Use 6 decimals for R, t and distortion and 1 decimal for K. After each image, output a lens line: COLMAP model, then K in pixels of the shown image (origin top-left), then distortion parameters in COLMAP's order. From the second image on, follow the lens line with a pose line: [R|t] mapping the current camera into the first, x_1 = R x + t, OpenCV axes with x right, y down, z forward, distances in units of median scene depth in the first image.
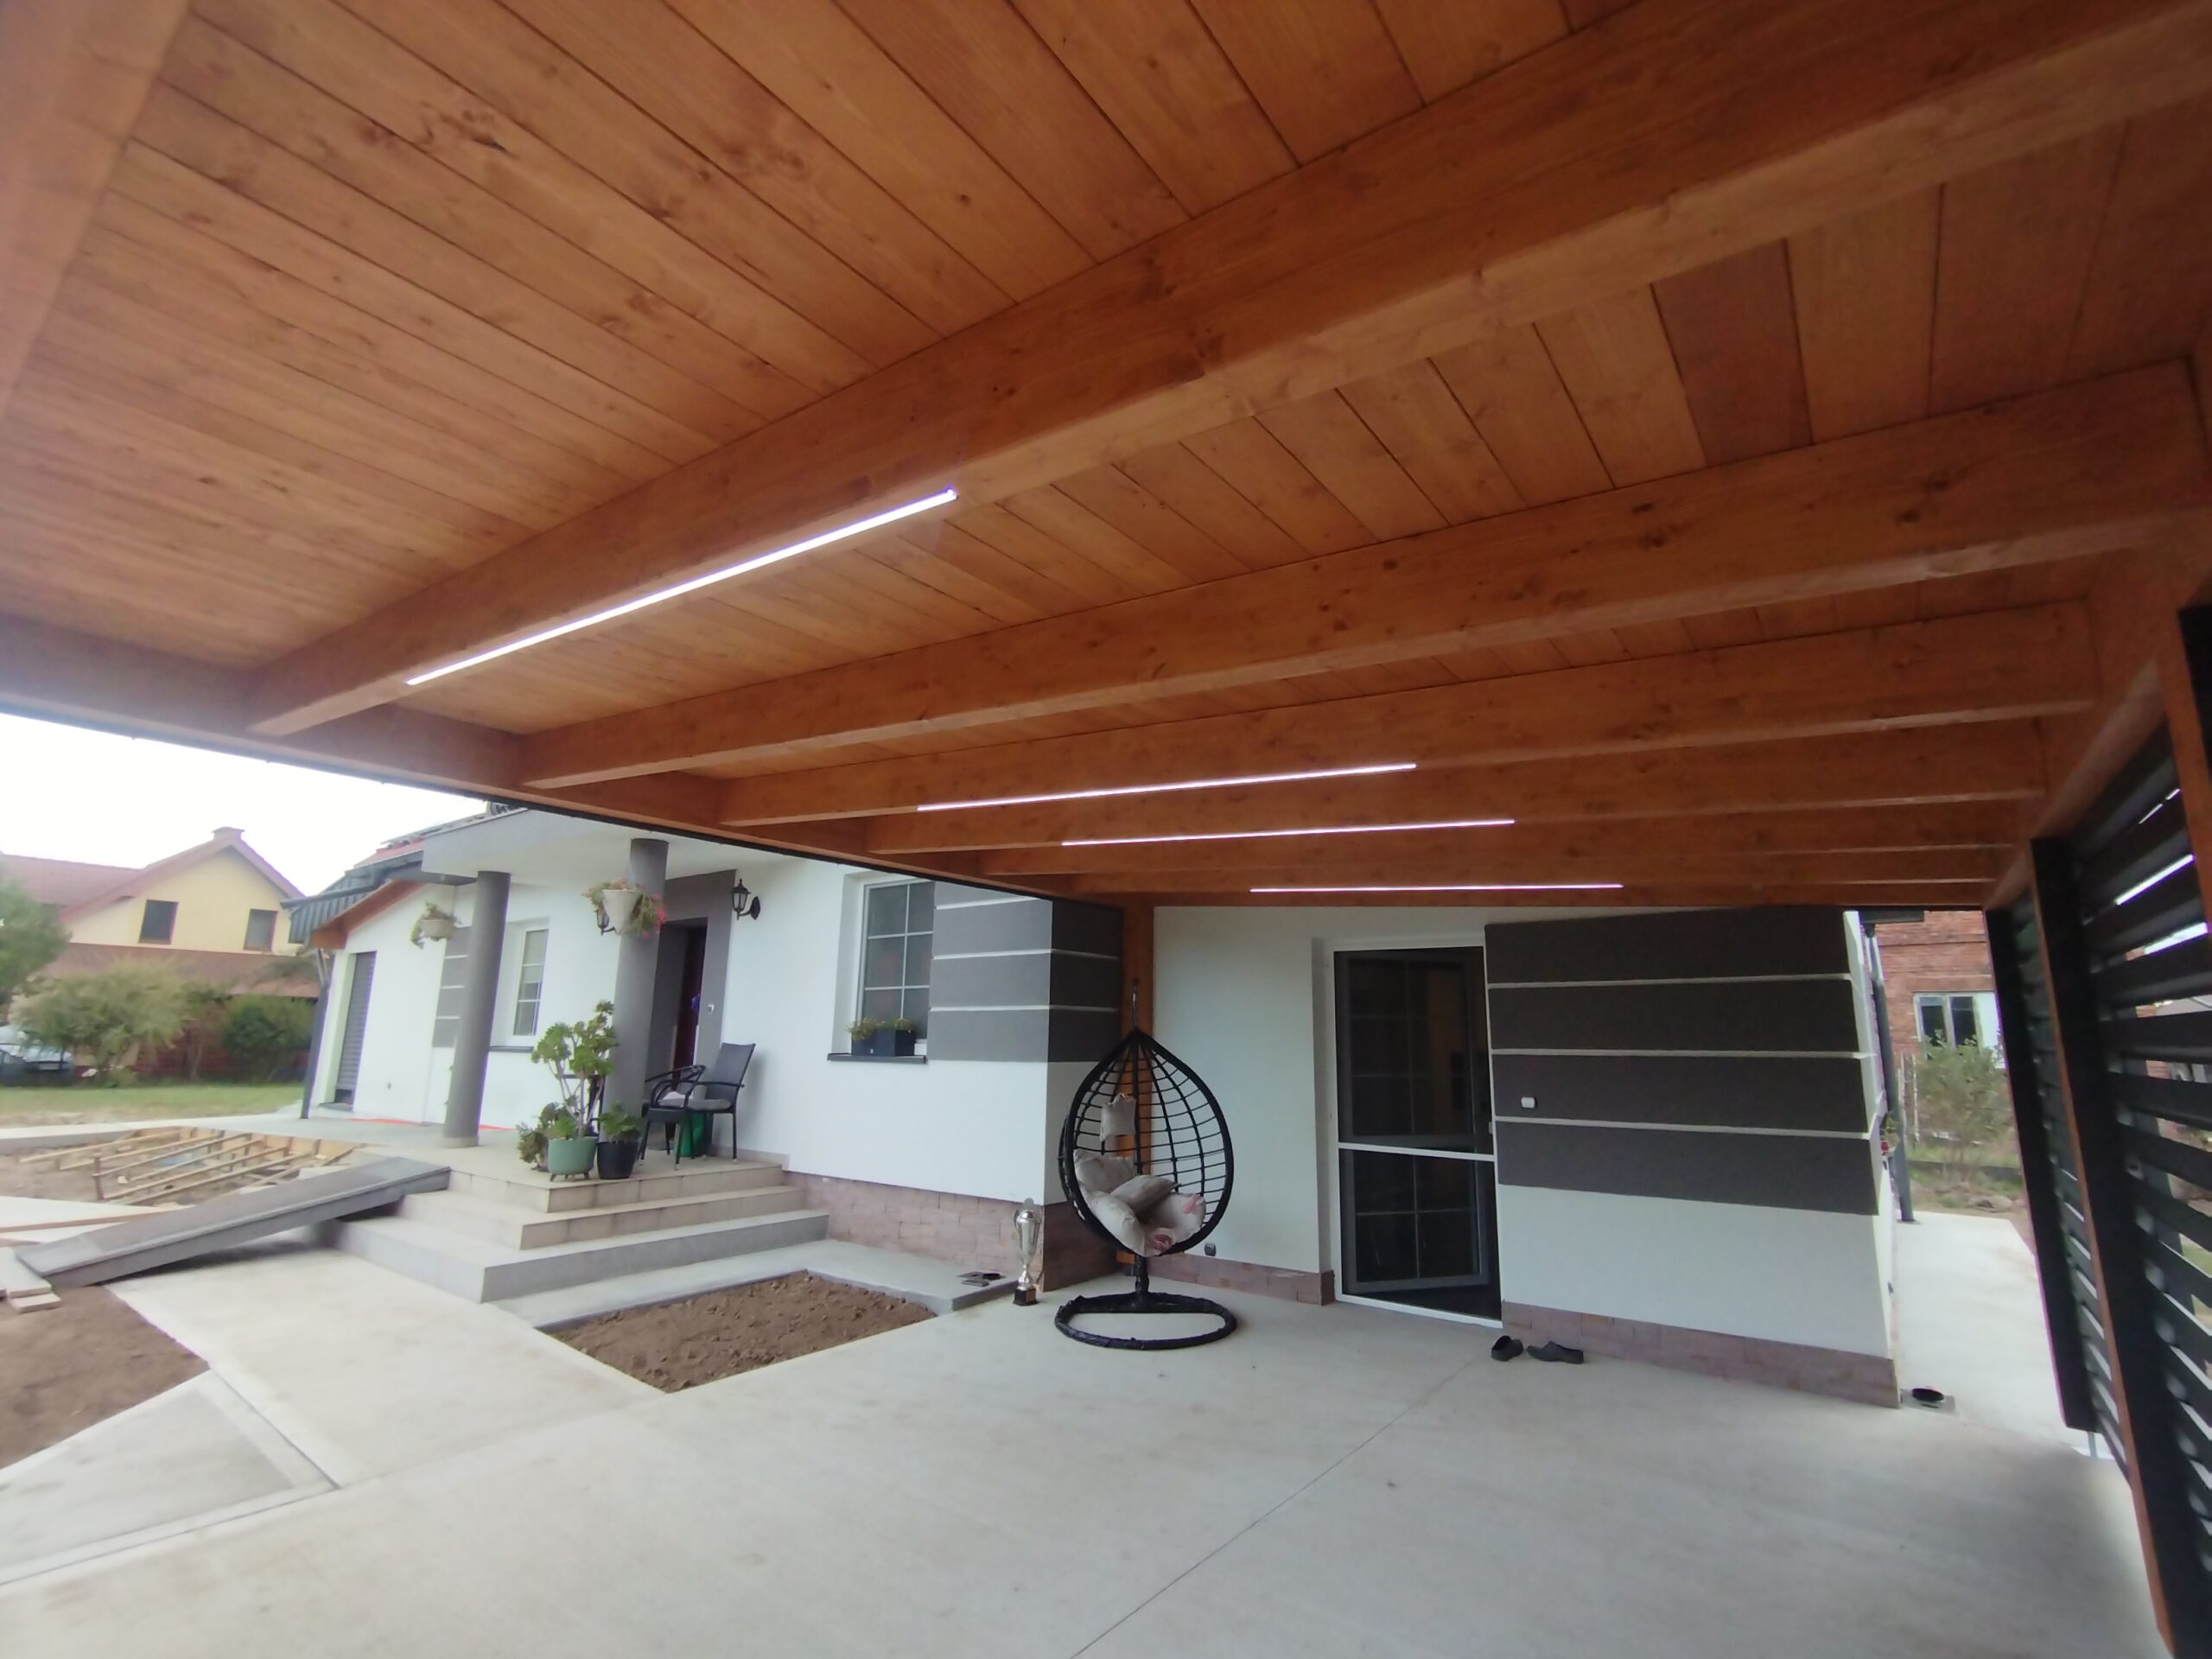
lens RADIAL K [[1003.1, 0, 1157.4], [0, 1003.1, 836.2], [0, 0, 1]] dist [0.000368, -0.006648]
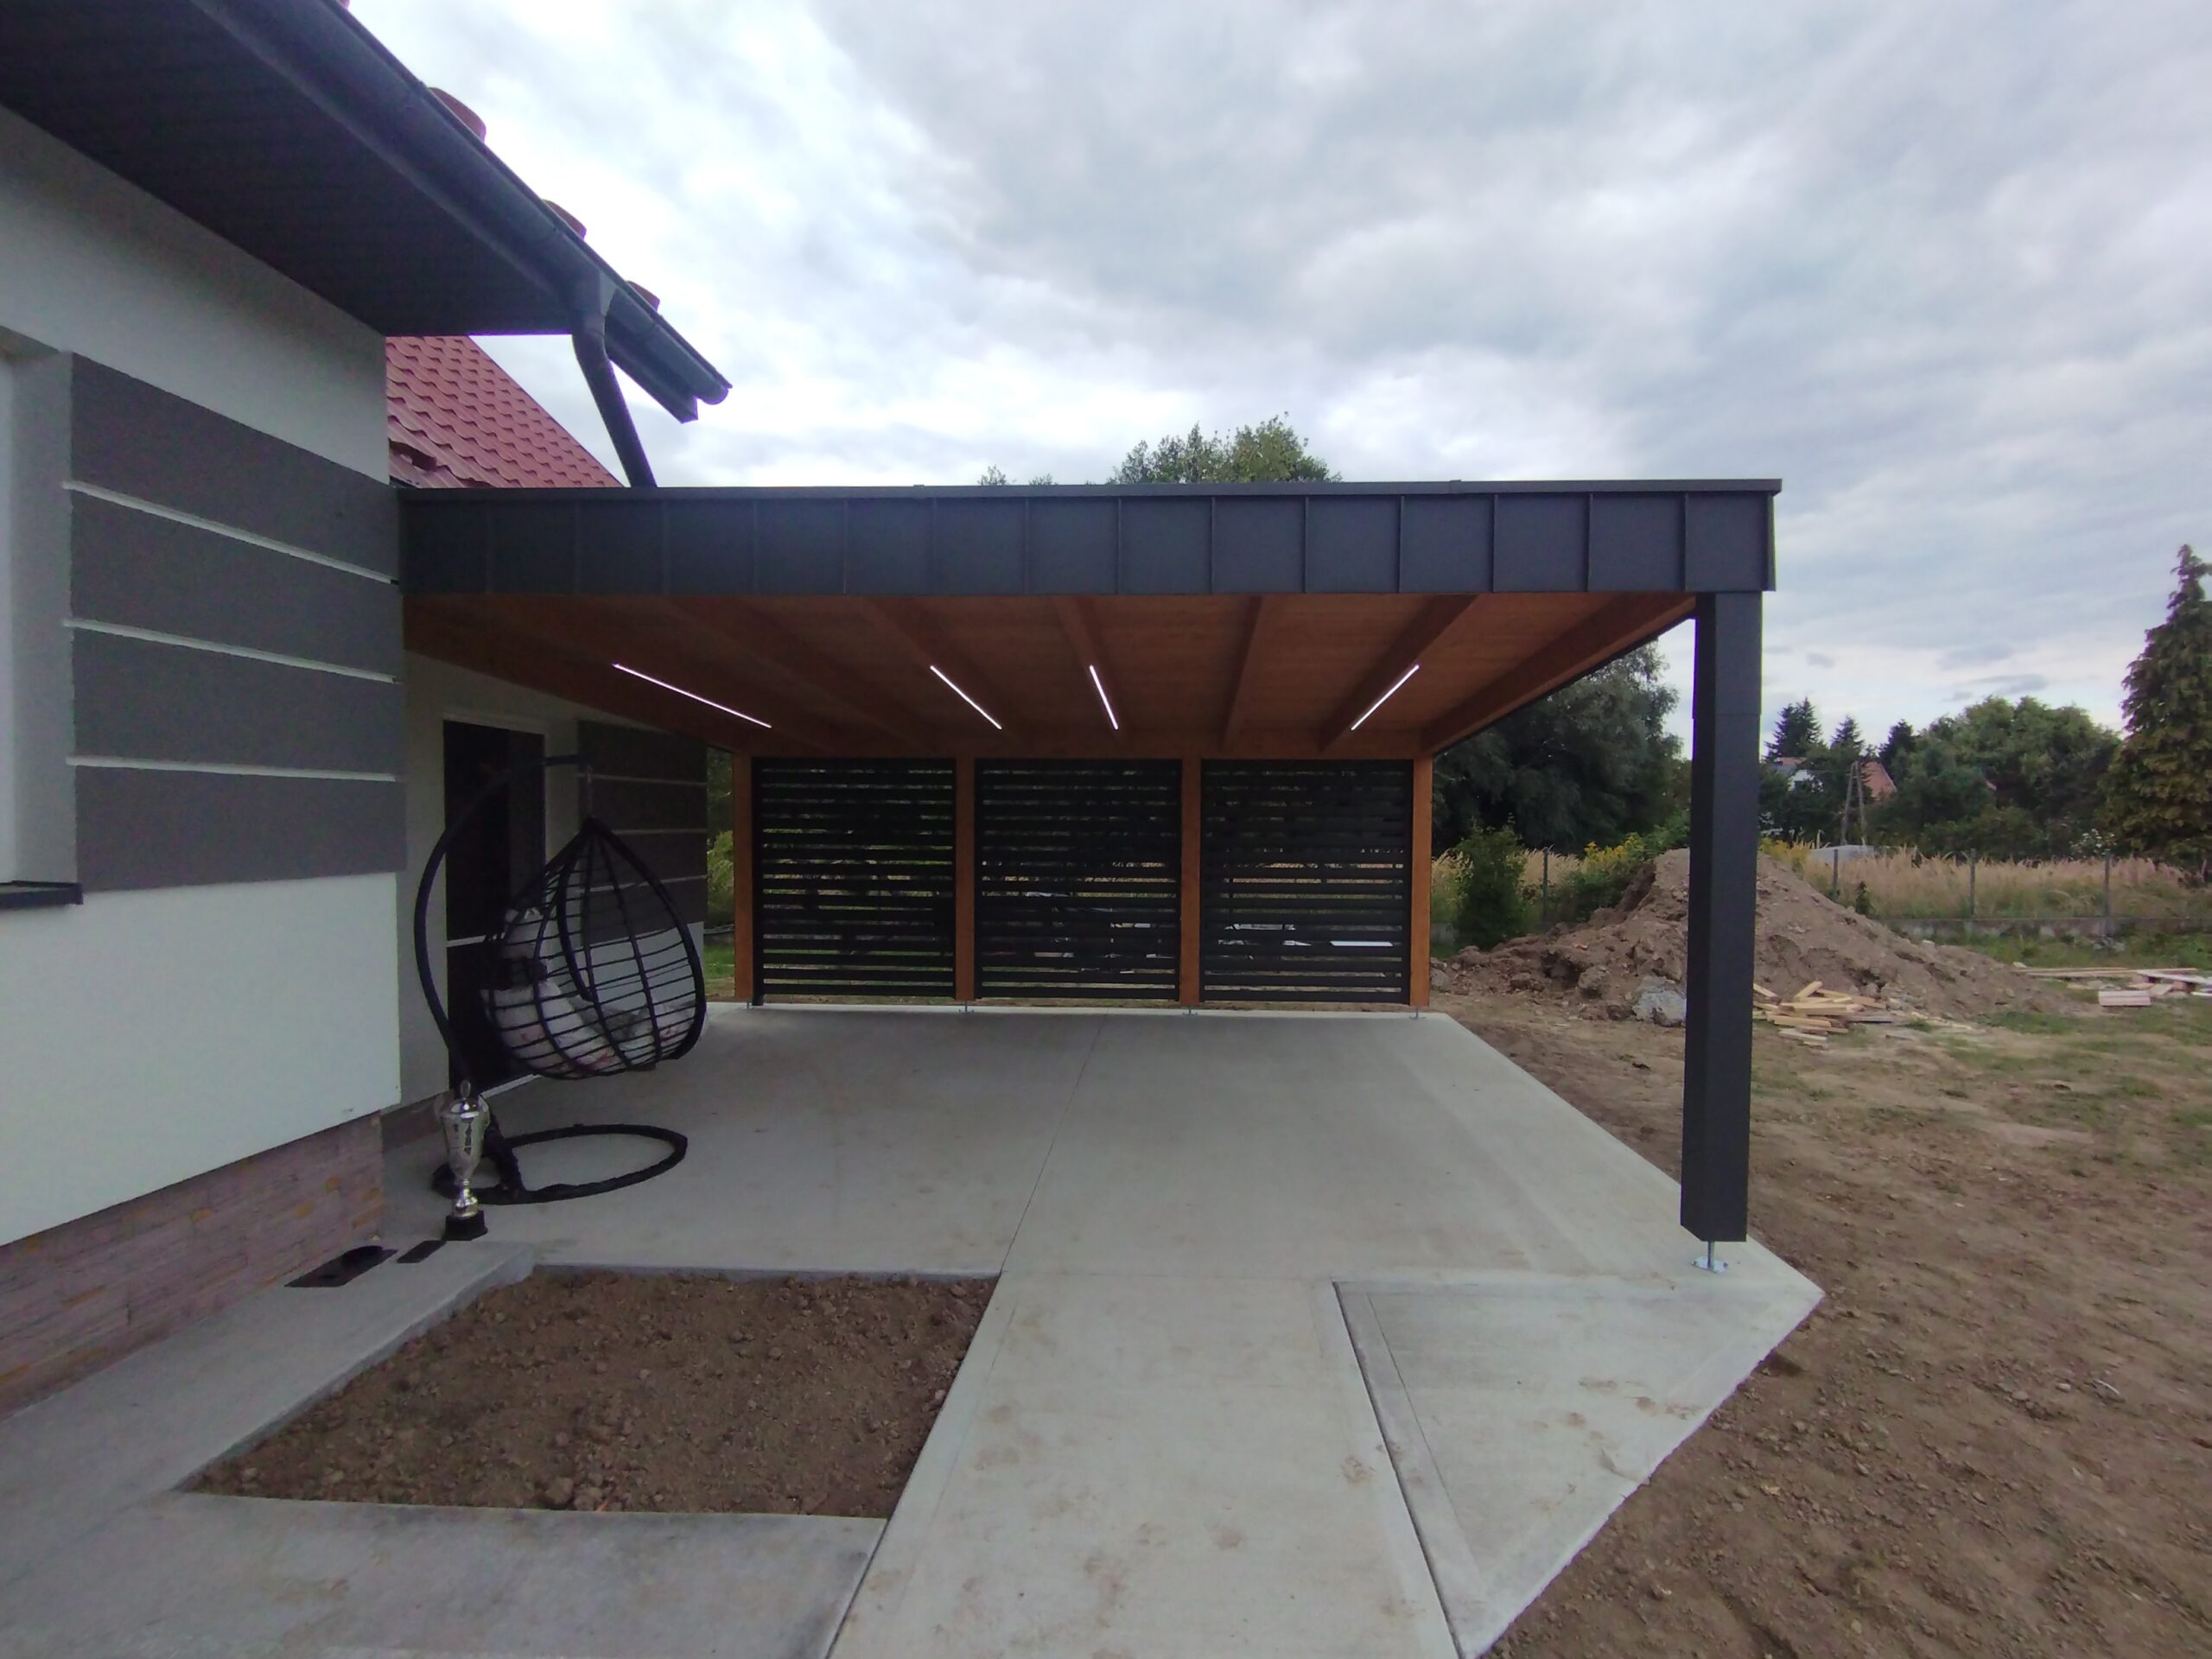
lens RADIAL K [[1008.1, 0, 1156.1], [0, 1008.1, 860.9], [0, 0, 1]] dist [-0.009182, 0.001326]
pose [[-0.558877, -0.048593, 0.827826, -0.837768], [-0.181593, 0.981223, -0.064999, 0.178009], [-0.809123, -0.186654, -0.557207, 0.972214]]
